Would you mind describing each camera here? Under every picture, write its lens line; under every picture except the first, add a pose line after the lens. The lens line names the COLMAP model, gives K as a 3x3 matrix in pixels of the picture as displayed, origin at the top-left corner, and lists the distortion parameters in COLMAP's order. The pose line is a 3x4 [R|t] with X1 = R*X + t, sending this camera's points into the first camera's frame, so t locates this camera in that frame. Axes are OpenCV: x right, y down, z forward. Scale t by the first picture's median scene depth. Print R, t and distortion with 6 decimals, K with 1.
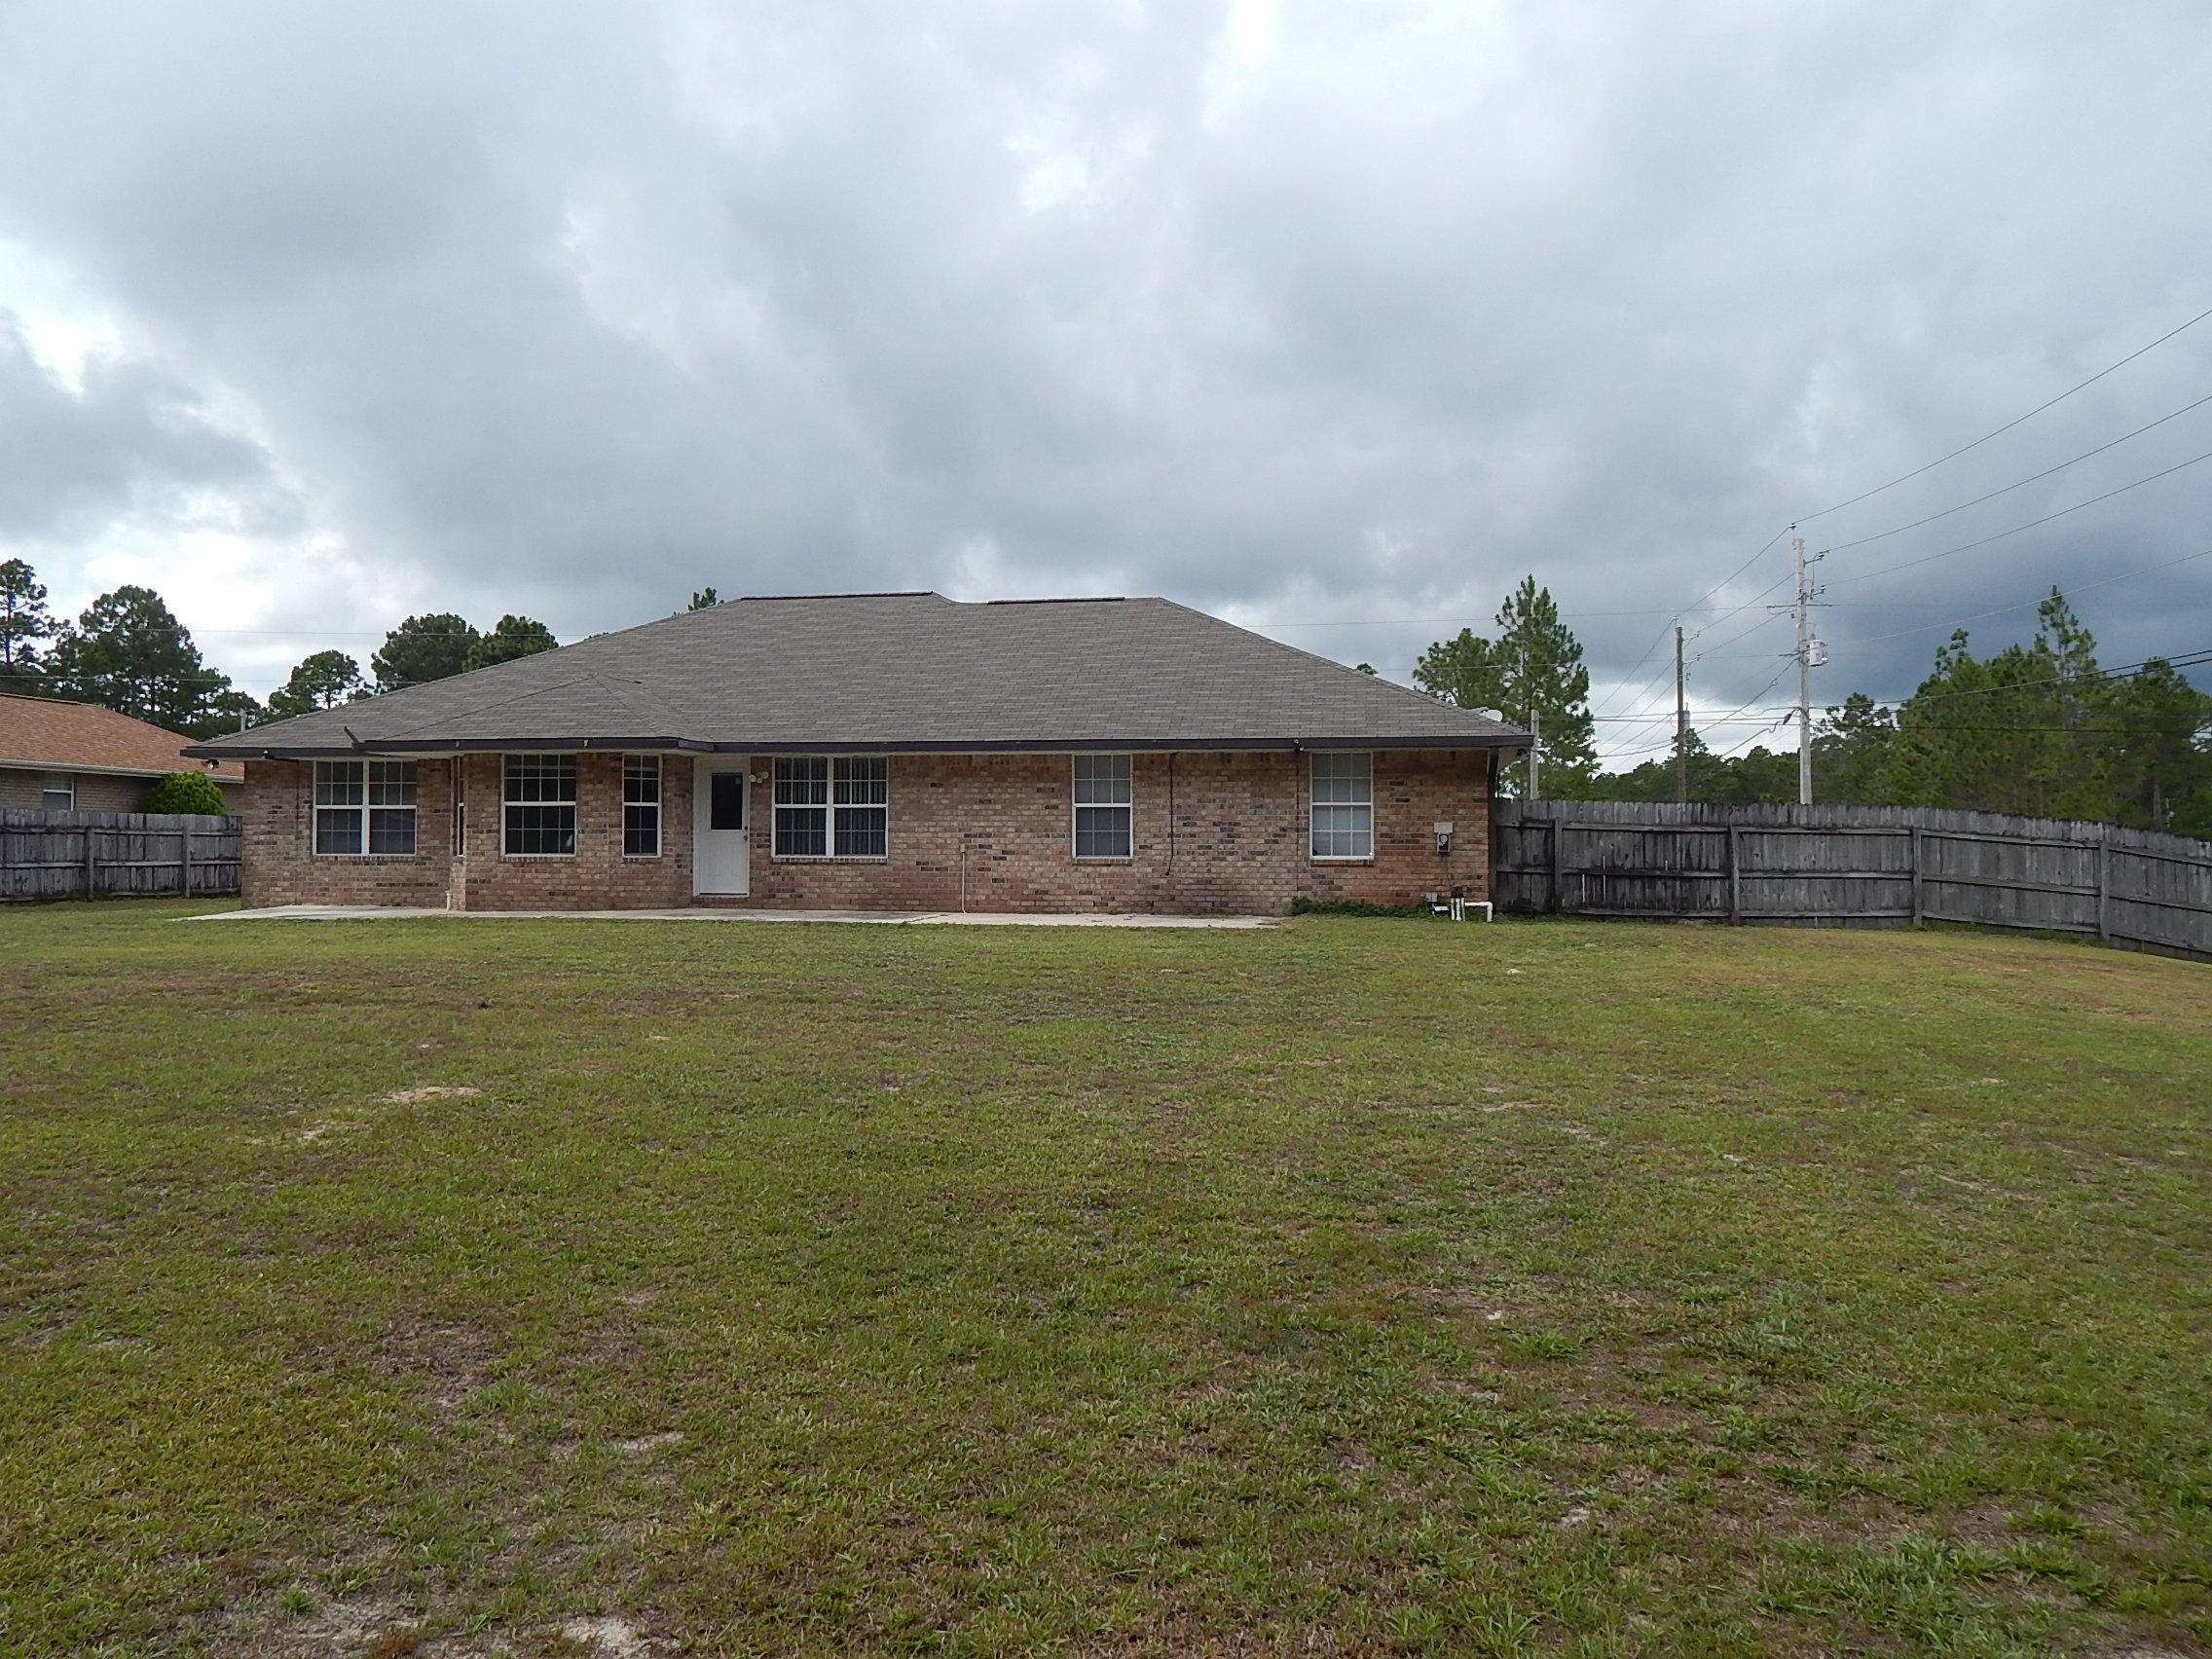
lens RADIAL K [[1618.1, 0, 1105.2], [0, 1618.1, 779.8], [0, 0, 1]] dist [-0.007129, -0.007948]
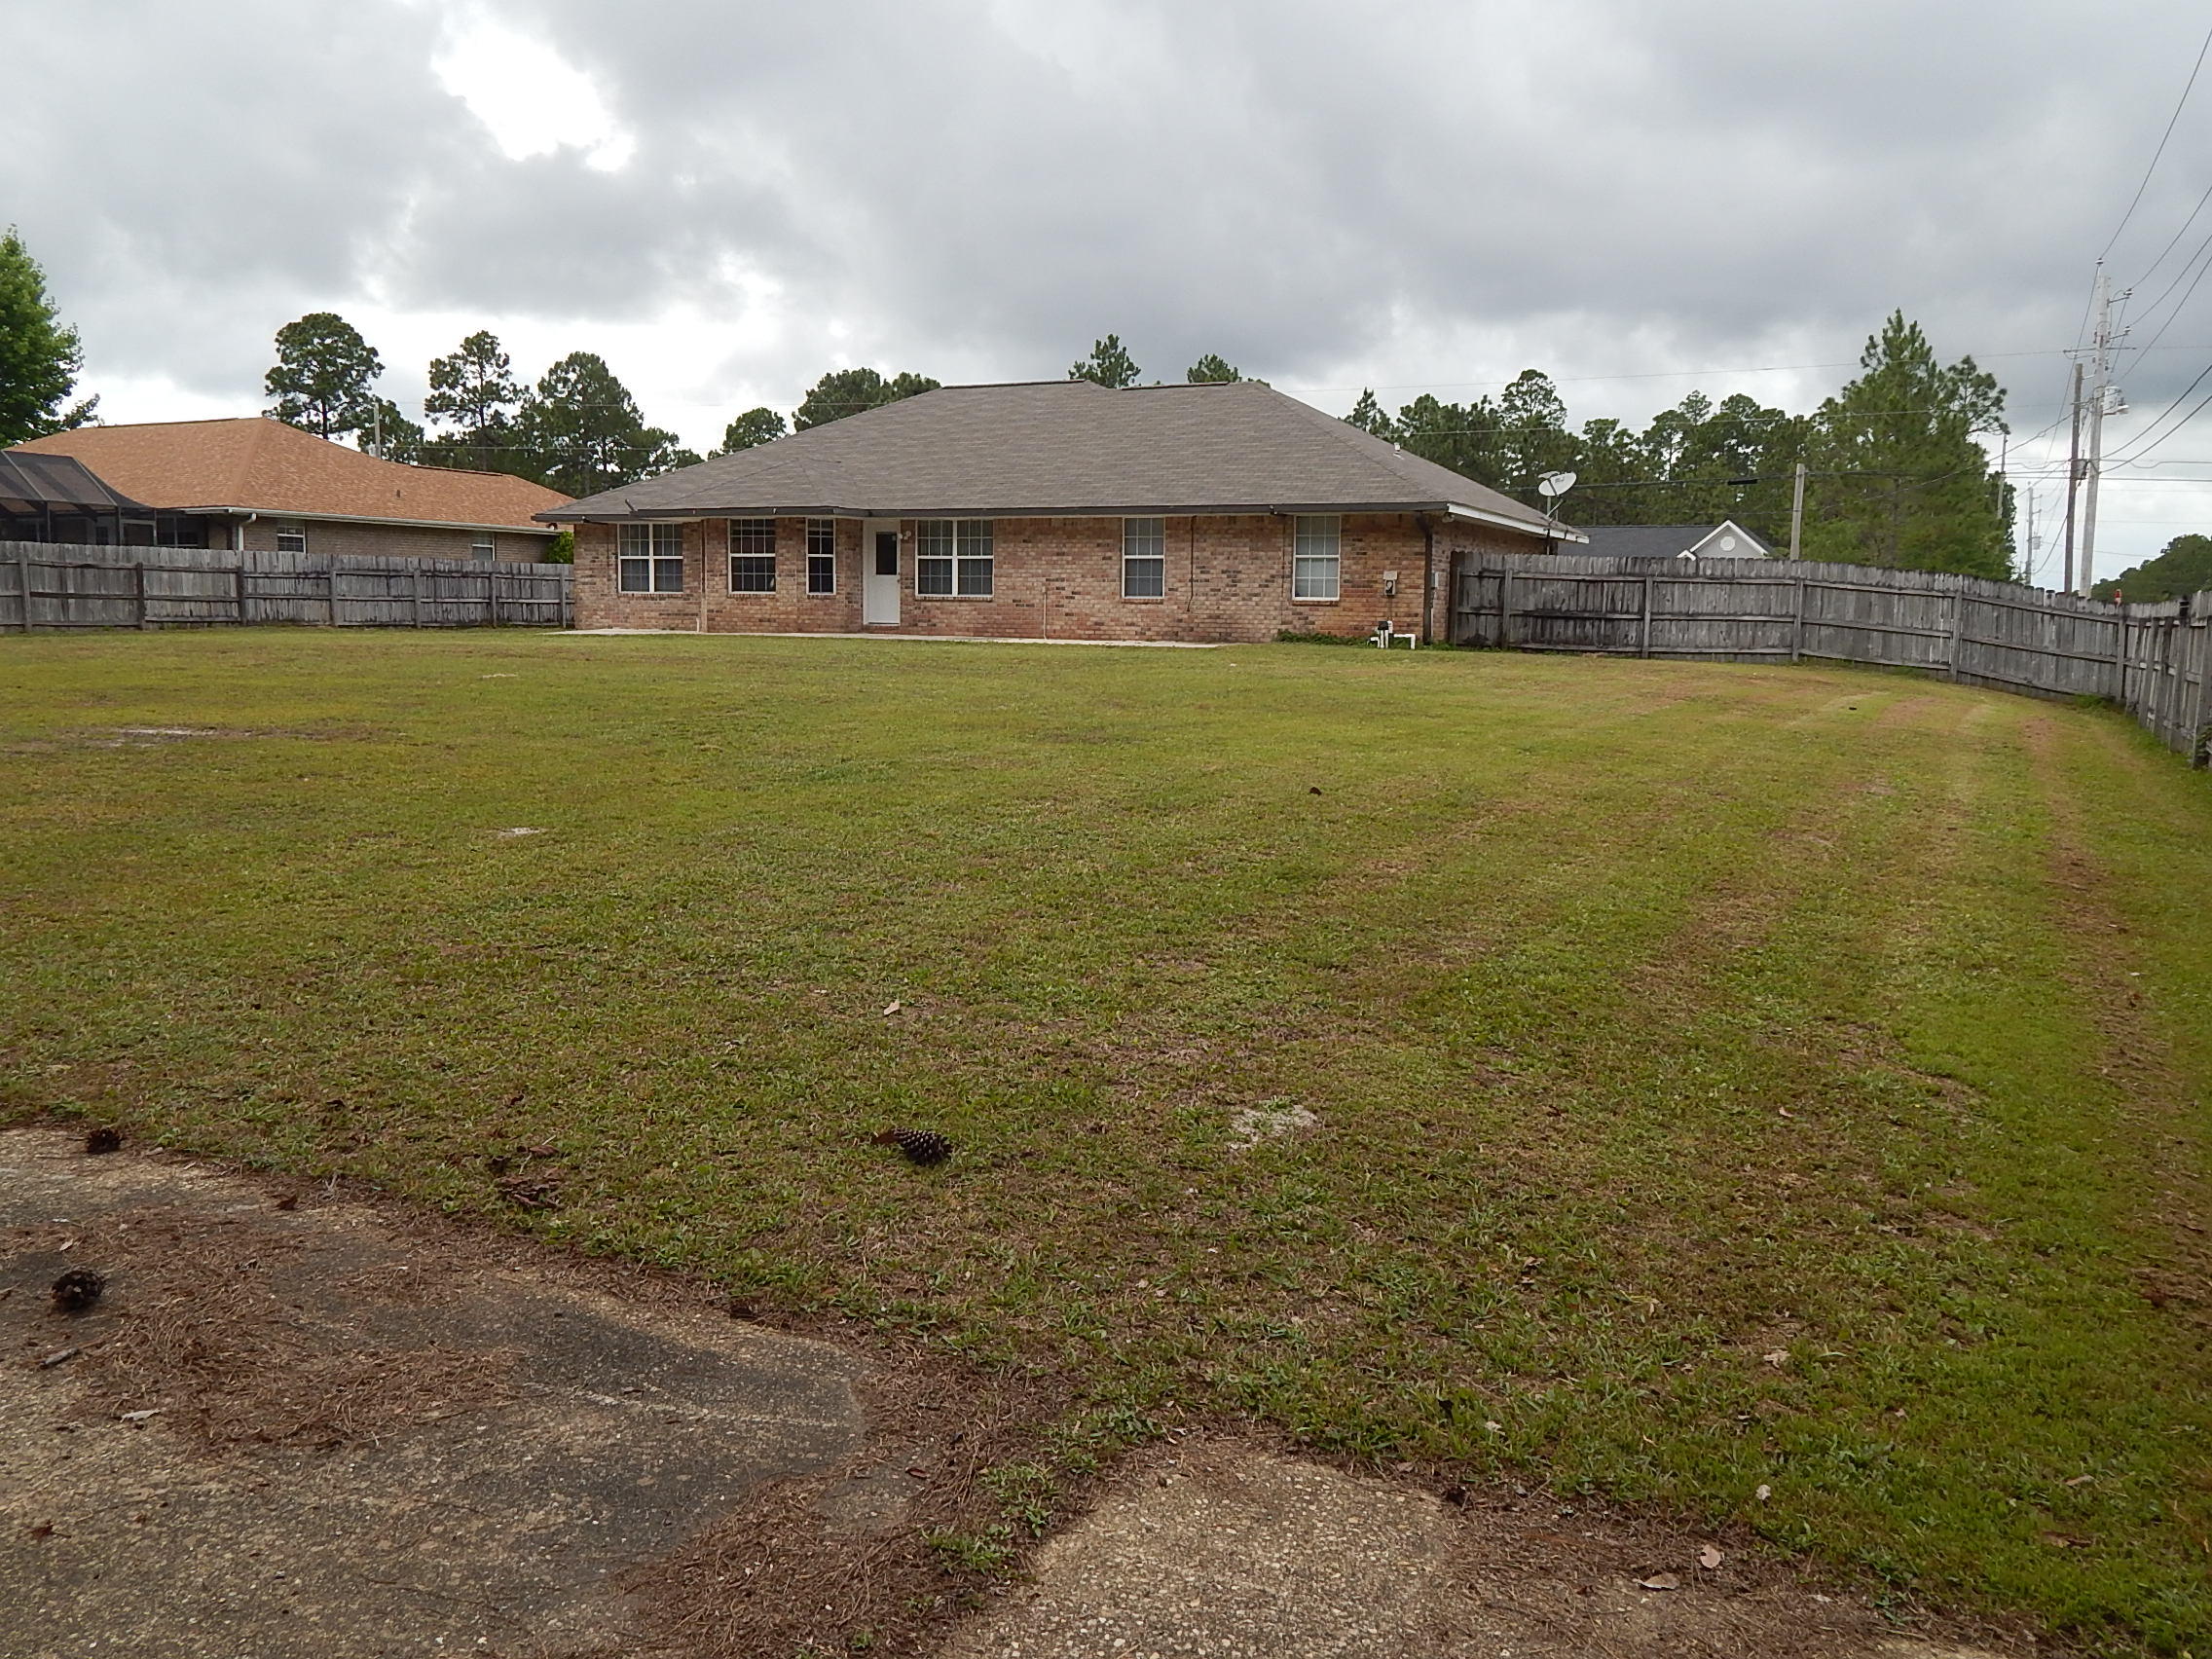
lens RADIAL K [[1803.3, 0, 1106.0], [0, 1803.3, 829.5], [0, 0, 1]] dist [-0.009055, -0.013254]
pose [[0.959803, 0.044642, -0.277102, 0.369083], [0.000743, 0.986863, 0.161558, -0.002198], [0.280674, -0.155270, 0.947161, -0.400946]]
